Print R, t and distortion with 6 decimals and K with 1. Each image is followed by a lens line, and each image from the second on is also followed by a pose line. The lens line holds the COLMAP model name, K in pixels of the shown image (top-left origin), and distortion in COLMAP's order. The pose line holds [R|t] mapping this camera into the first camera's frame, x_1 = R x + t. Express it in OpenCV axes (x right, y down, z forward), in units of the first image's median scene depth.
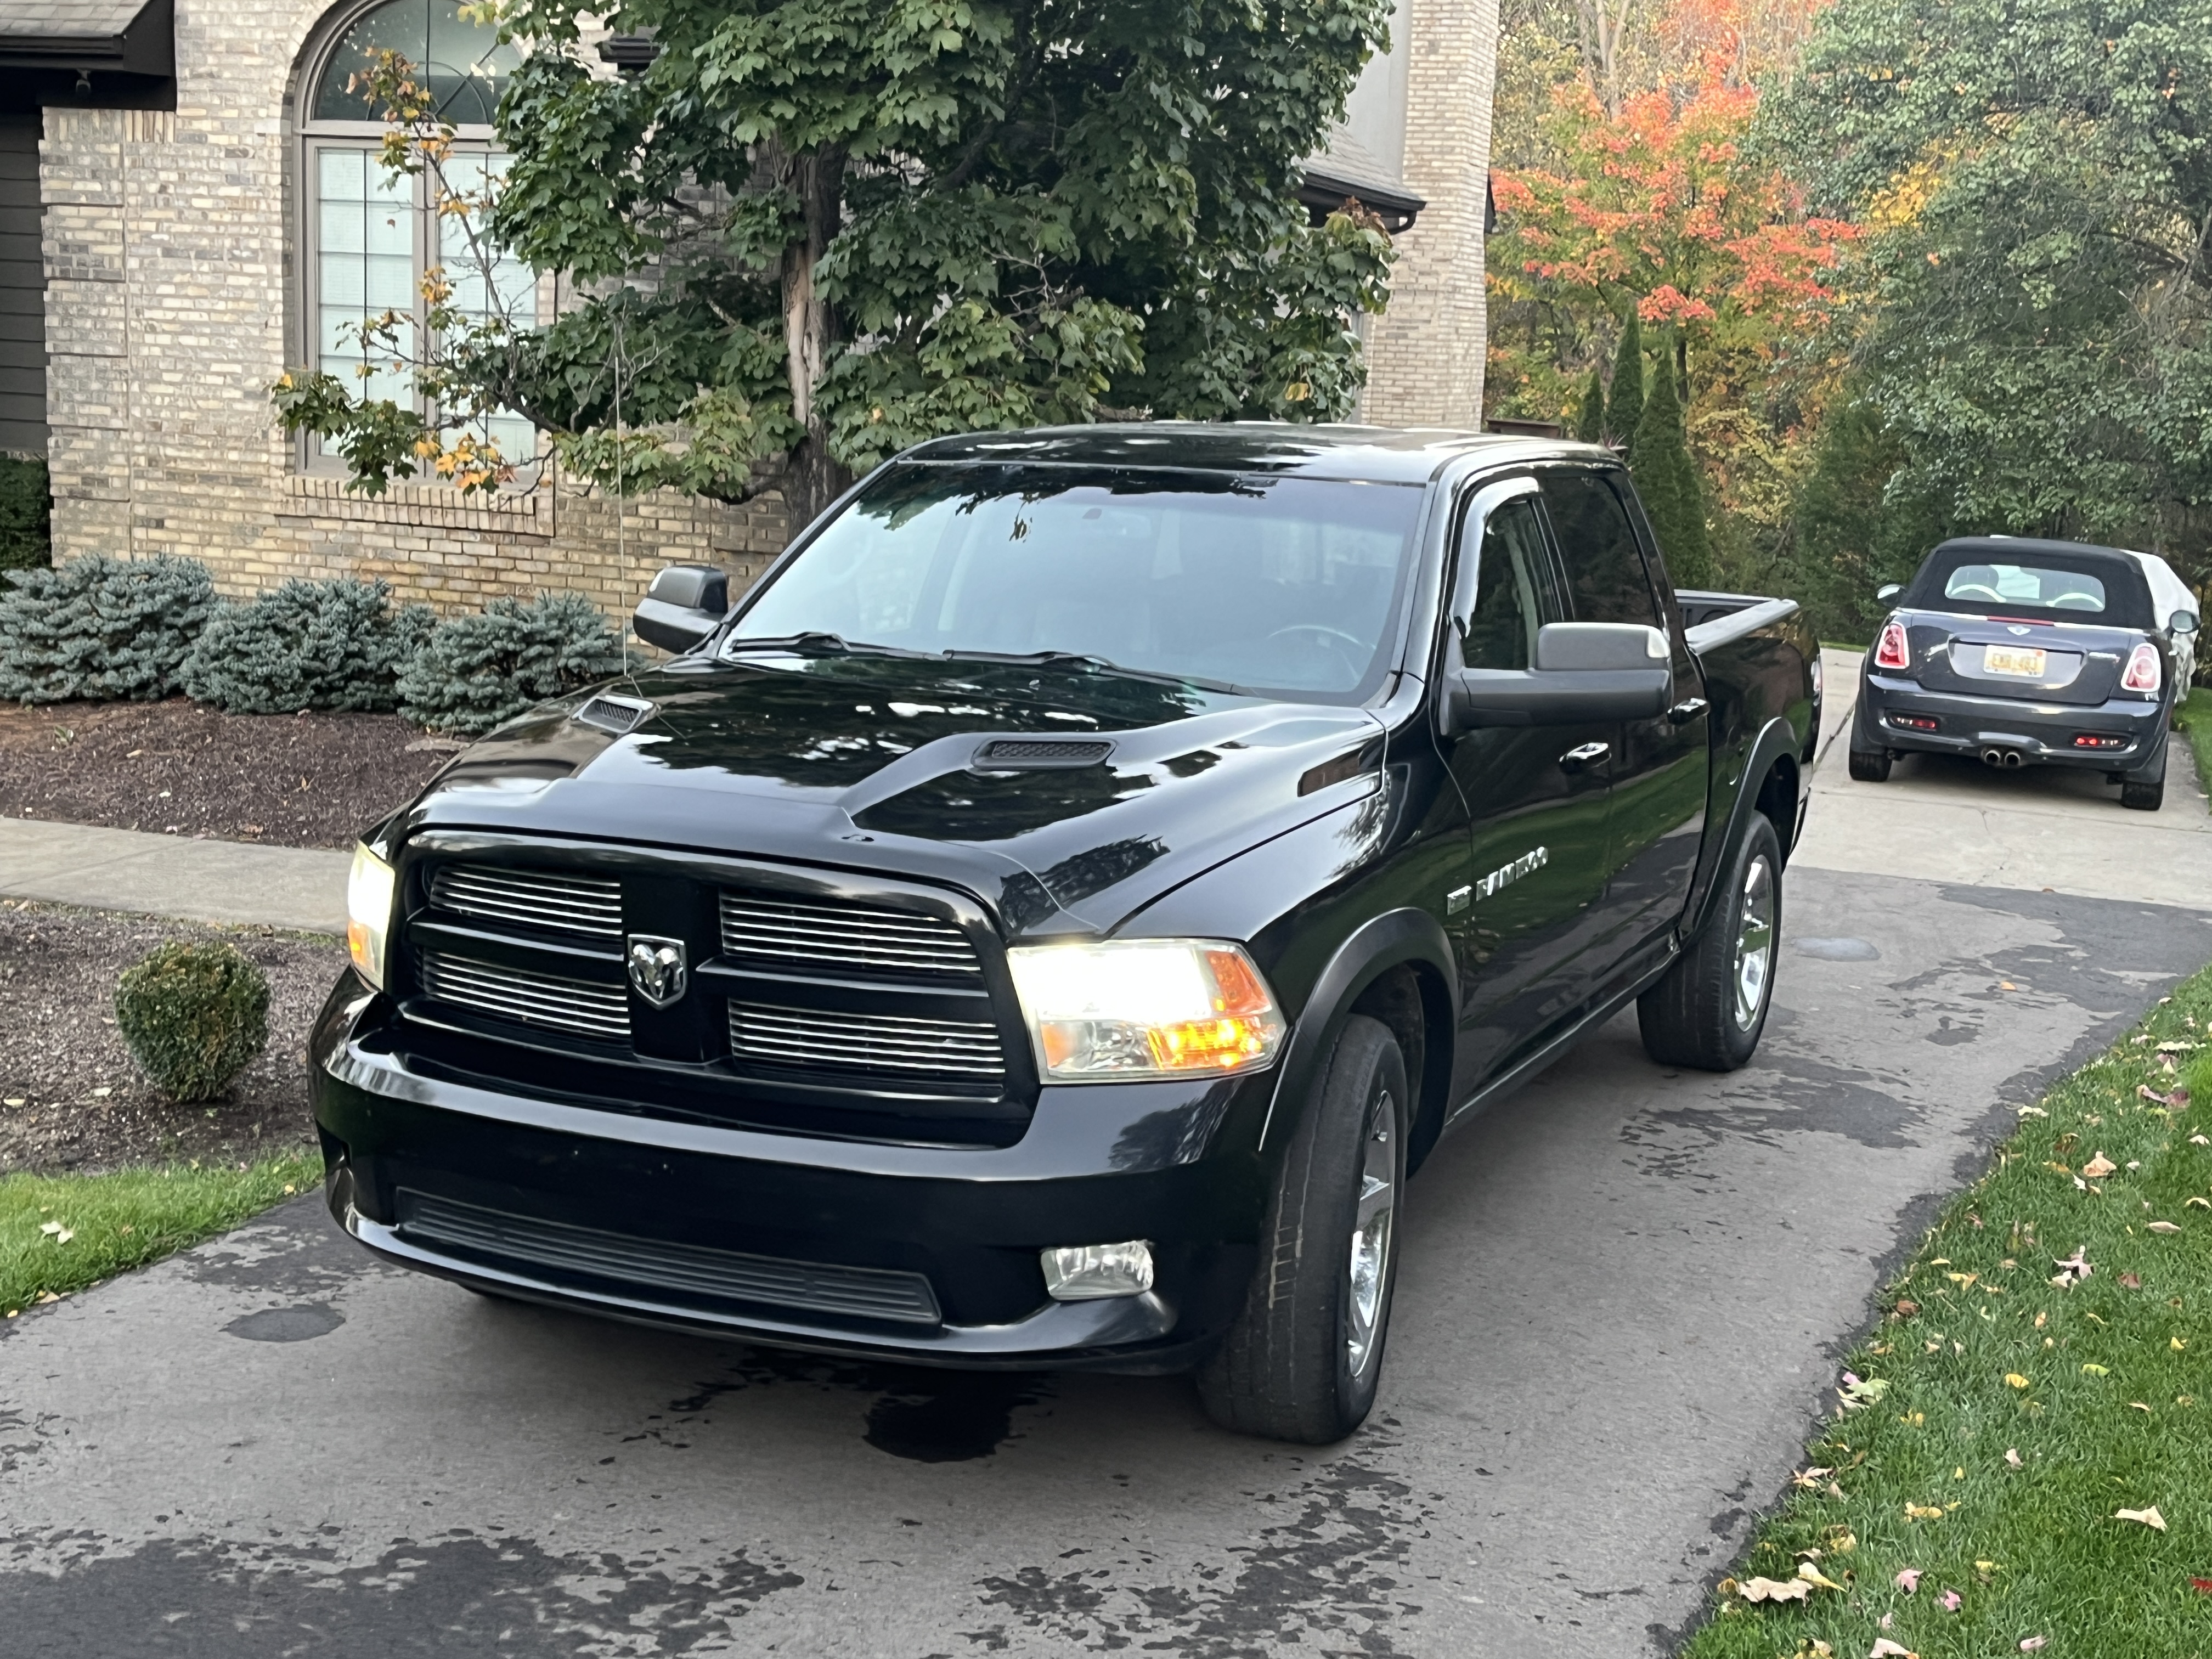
lens RADIAL K [[2694.9, 0, 1143.8], [0, 2694.9, 837.7], [0, 0, 1]] dist [0.097940, -0.228727]
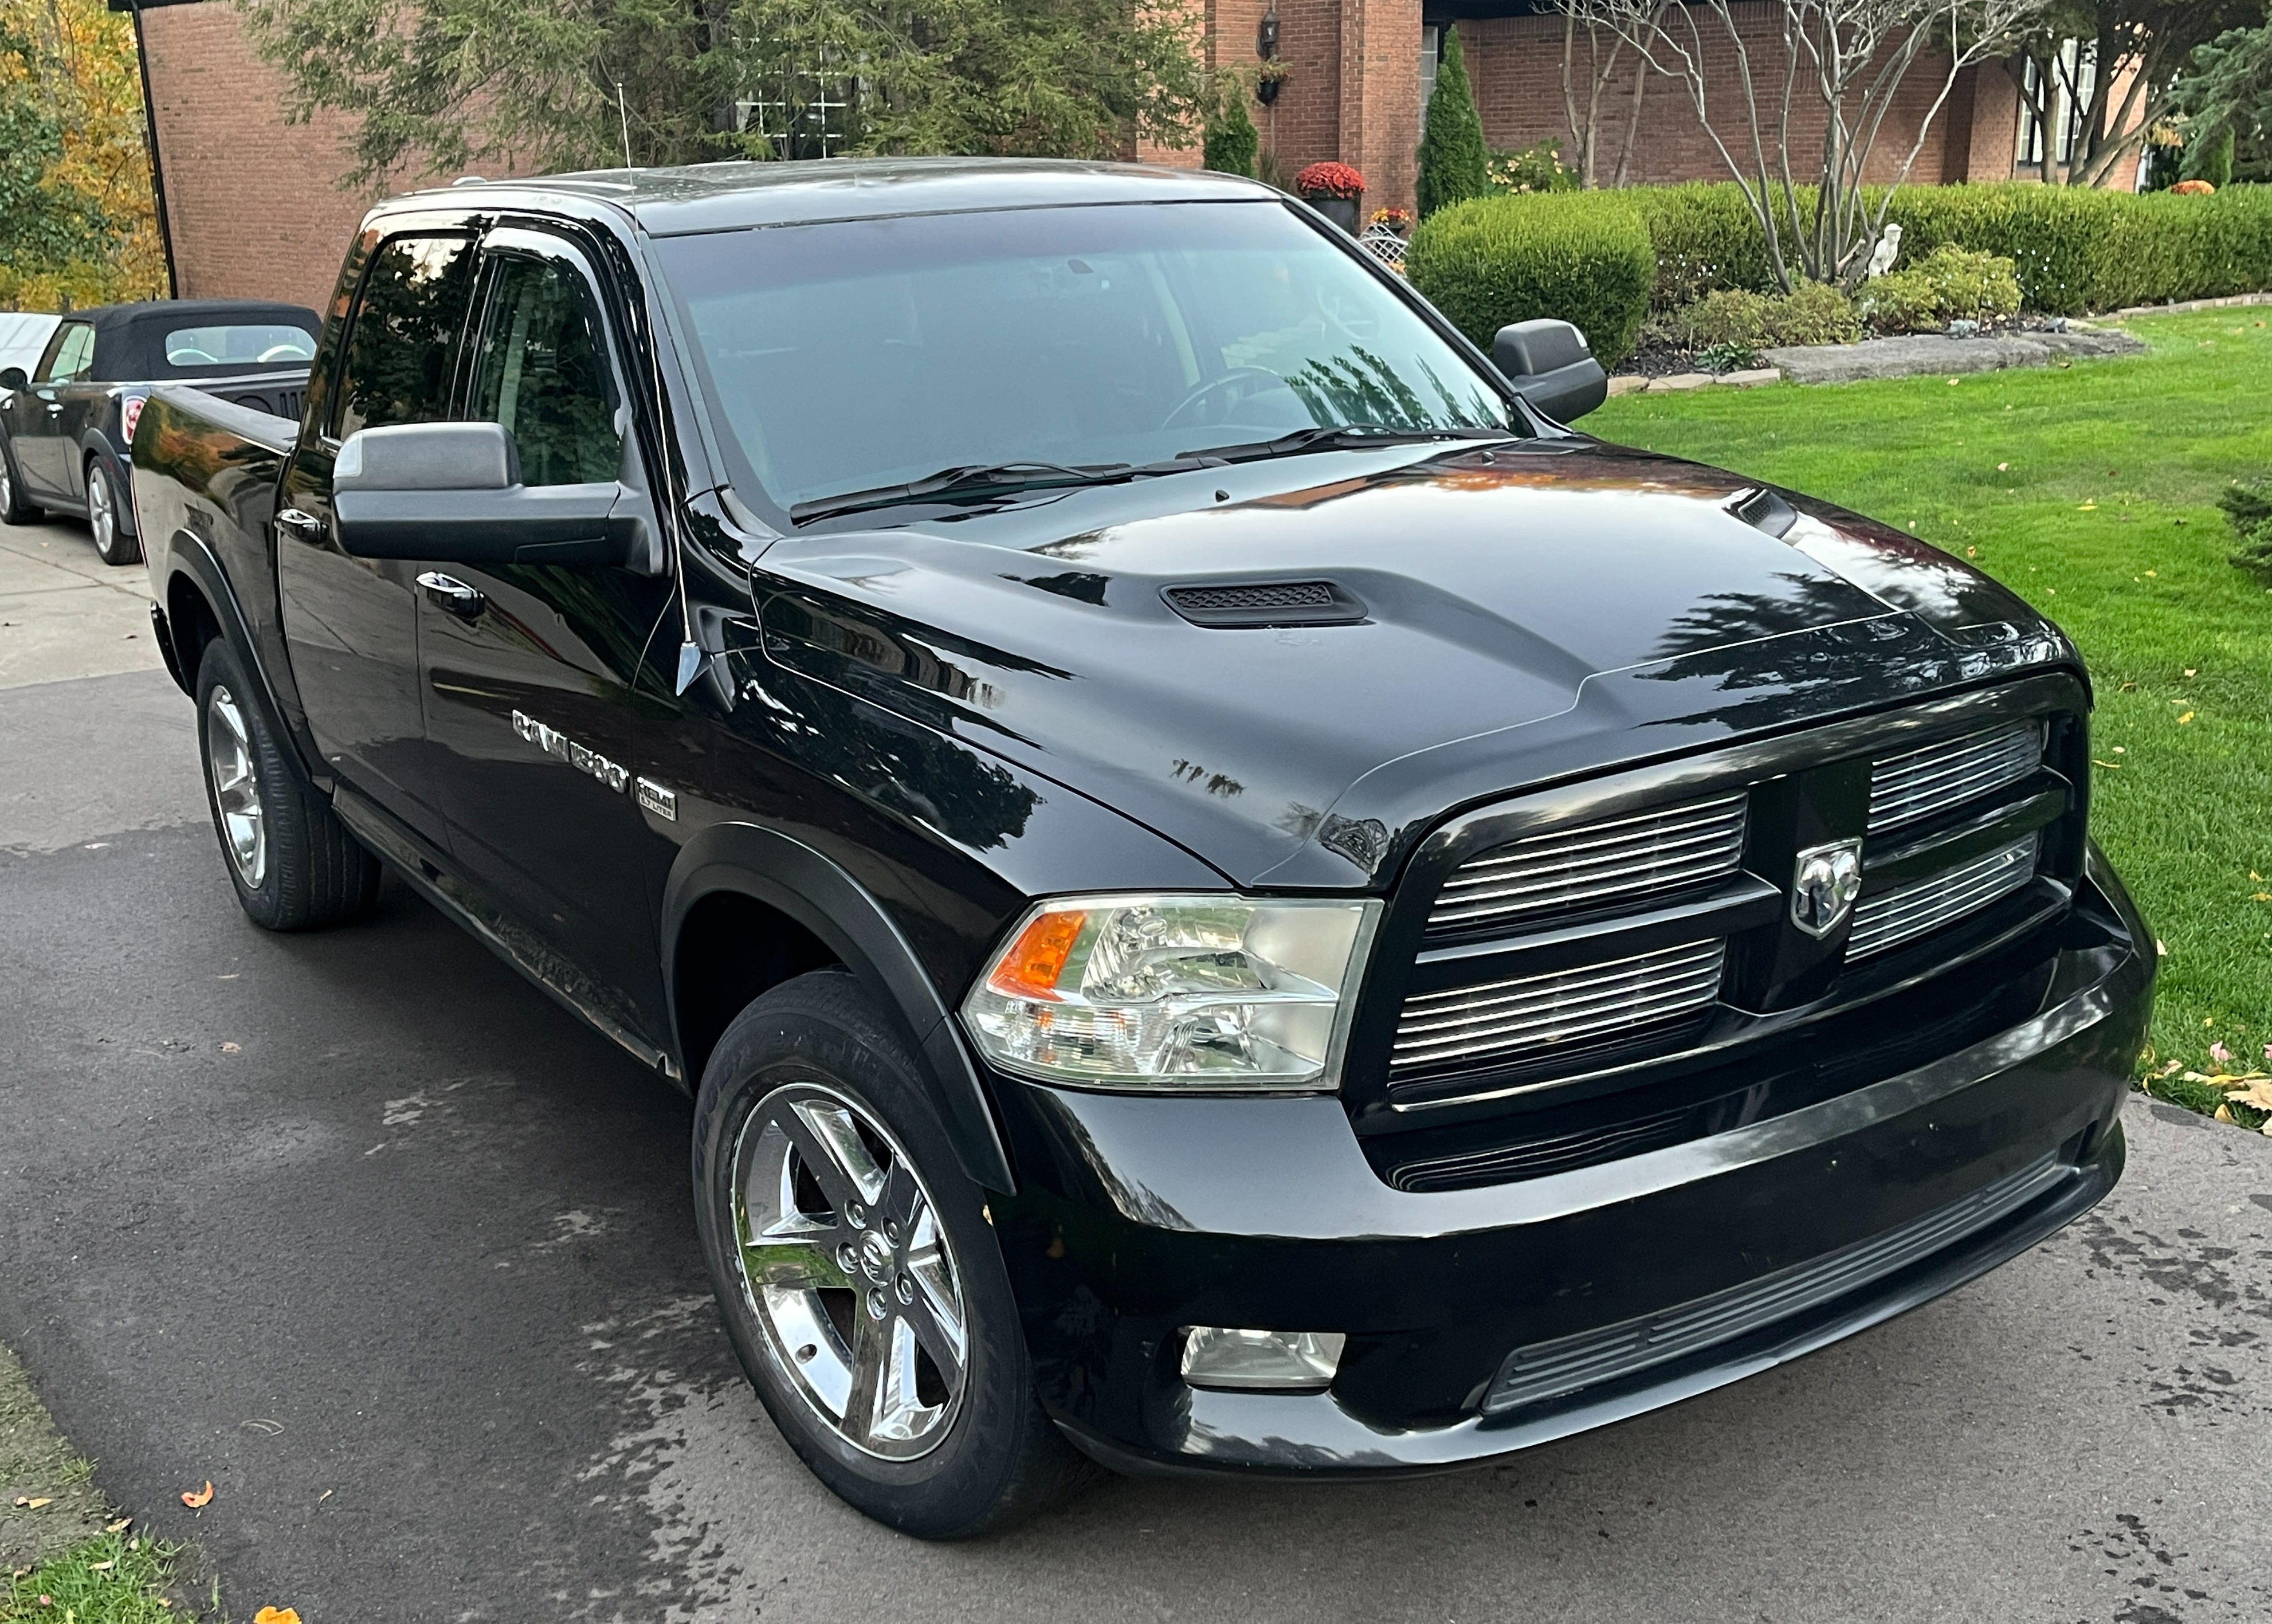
lens RADIAL K [[2335.9, 0, 1136.1], [0, 2335.9, 756.4], [0, 0, 1]] dist [0.027215, 0.020057]
pose [[0.531393, -0.252946, 0.808480, -0.306159], [0.184227, 0.966045, 0.181155, -0.052664], [-0.826851, 0.052679, 0.559949, 0.311425]]
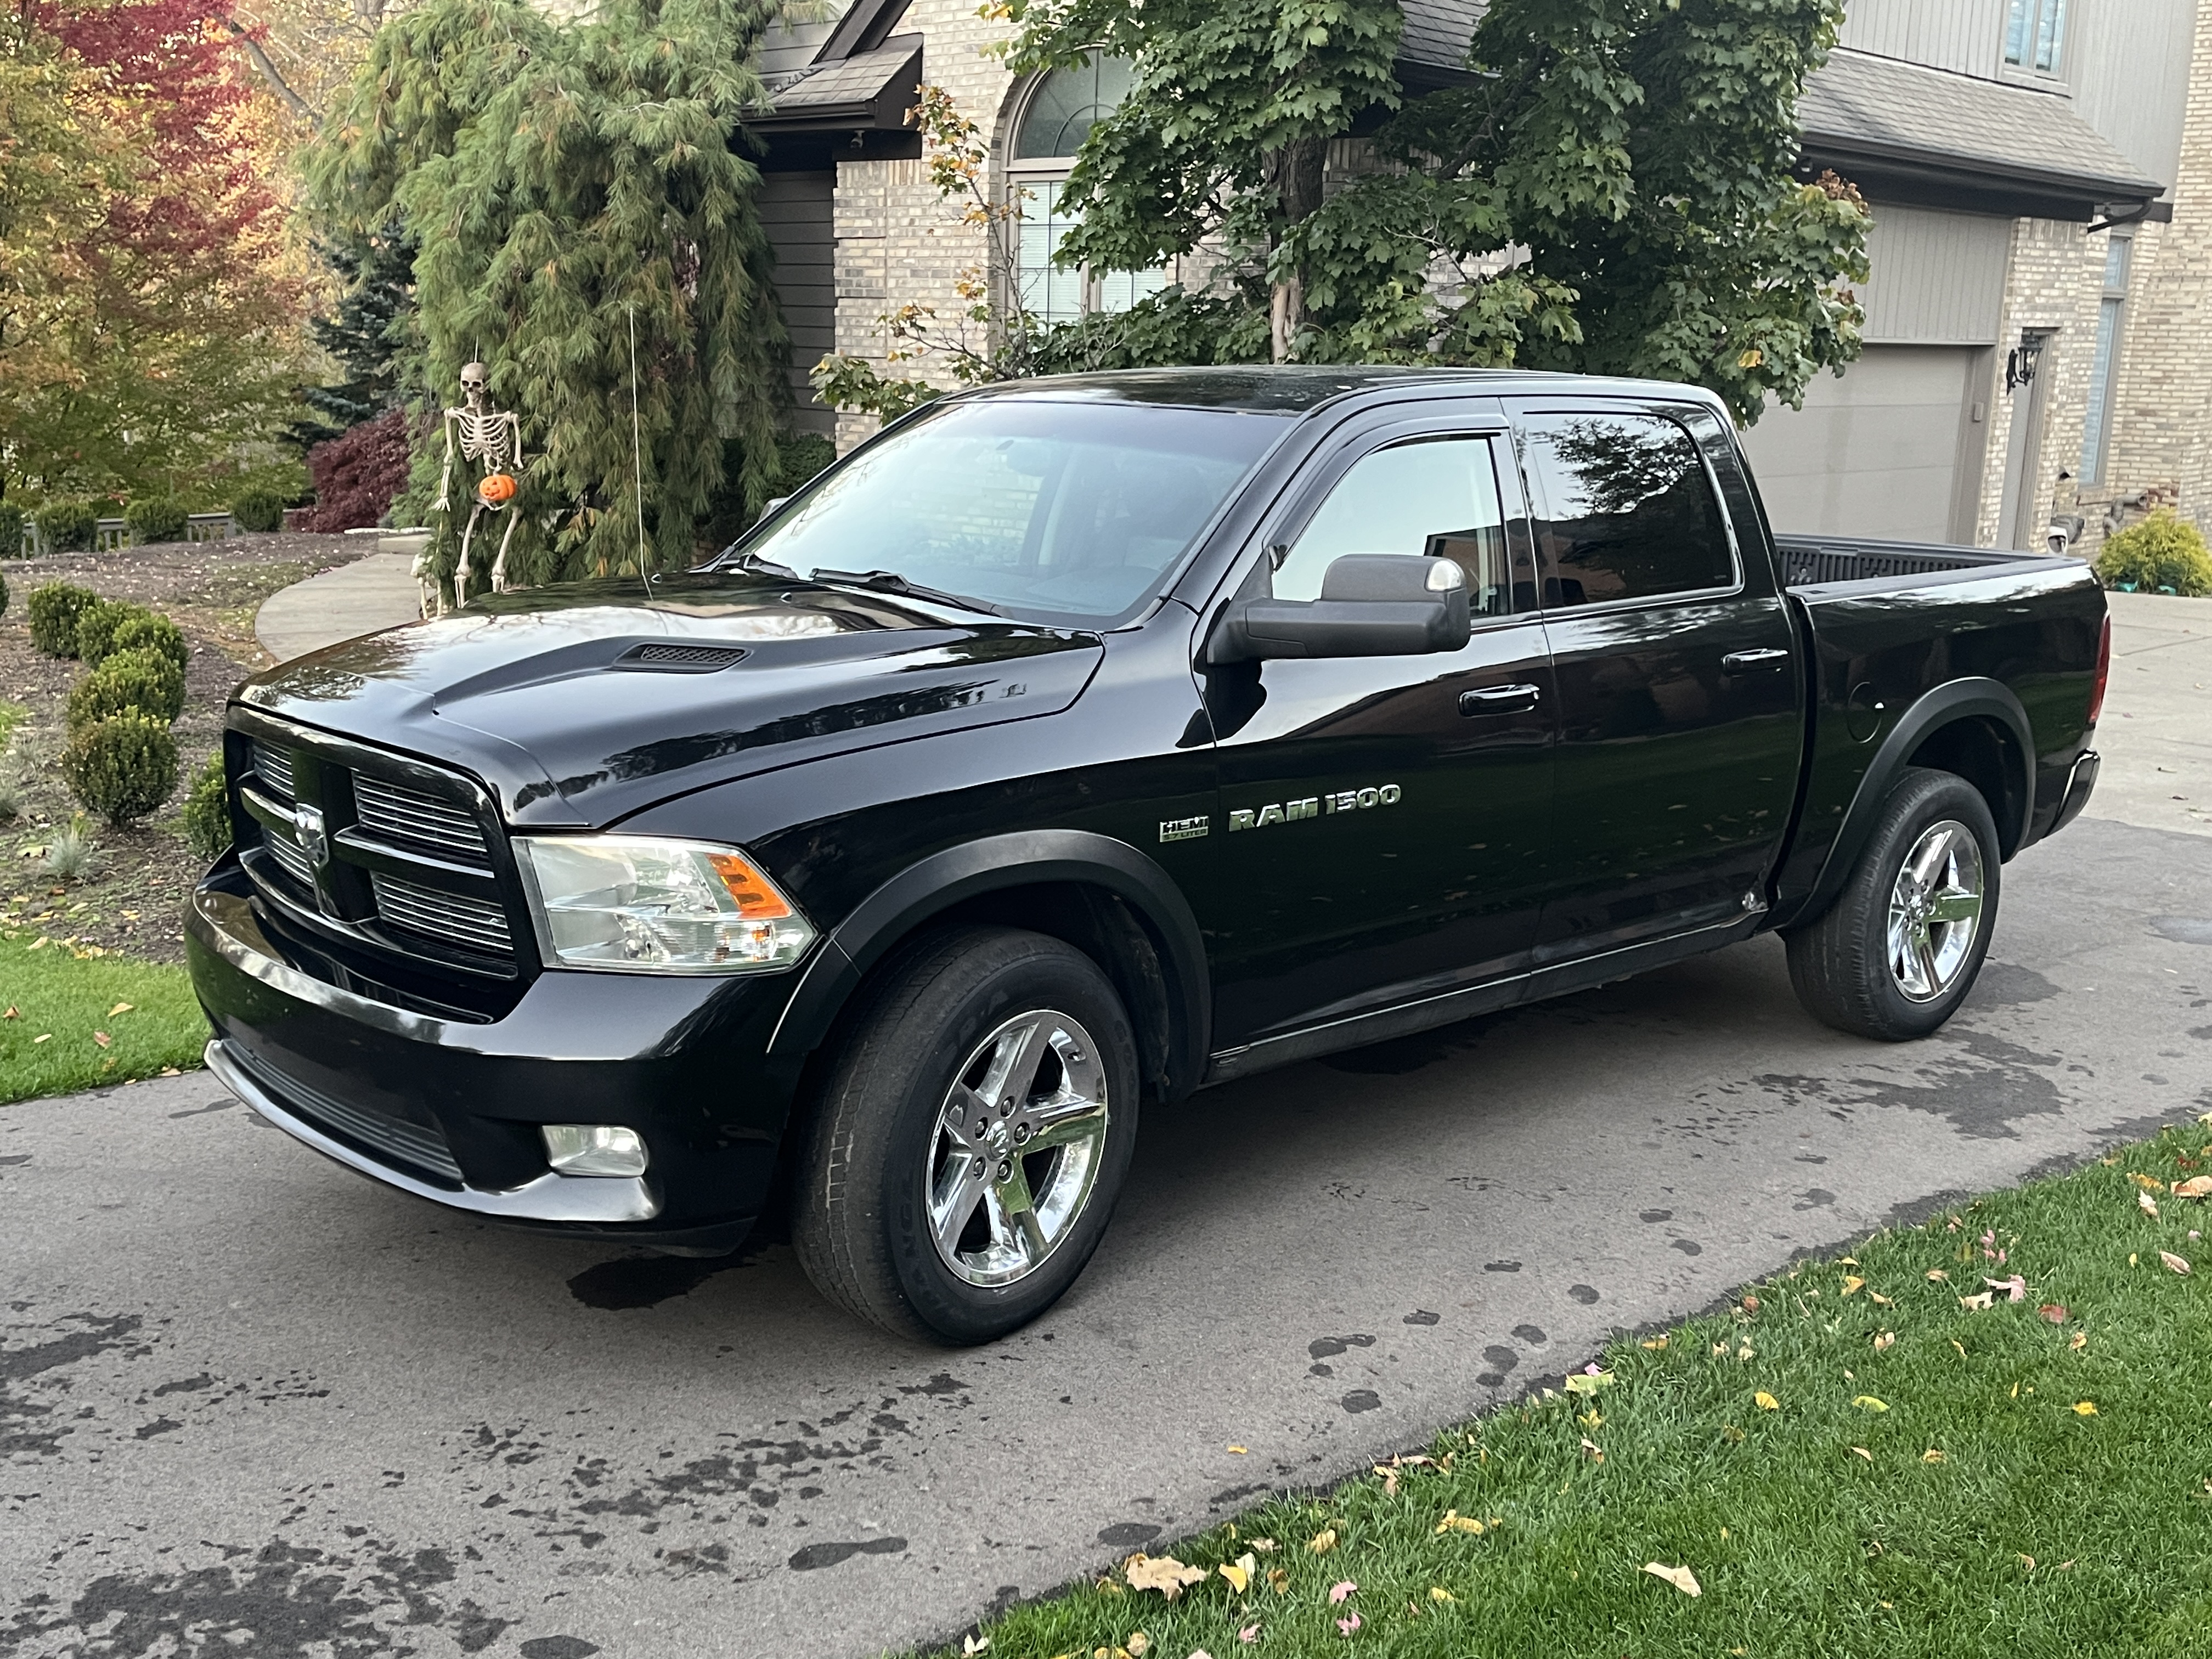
lens RADIAL K [[2223.4, 0, 1106.0], [0, 2223.4, 829.5], [0, 0, 1]] dist [0.038234, -0.003993]
pose [[0.915571, 0.065909, -0.396719, 0.189657], [-0.055481, 0.997747, 0.037719, -0.002604], [0.398311, -0.012524, 0.917165, 0.110180]]
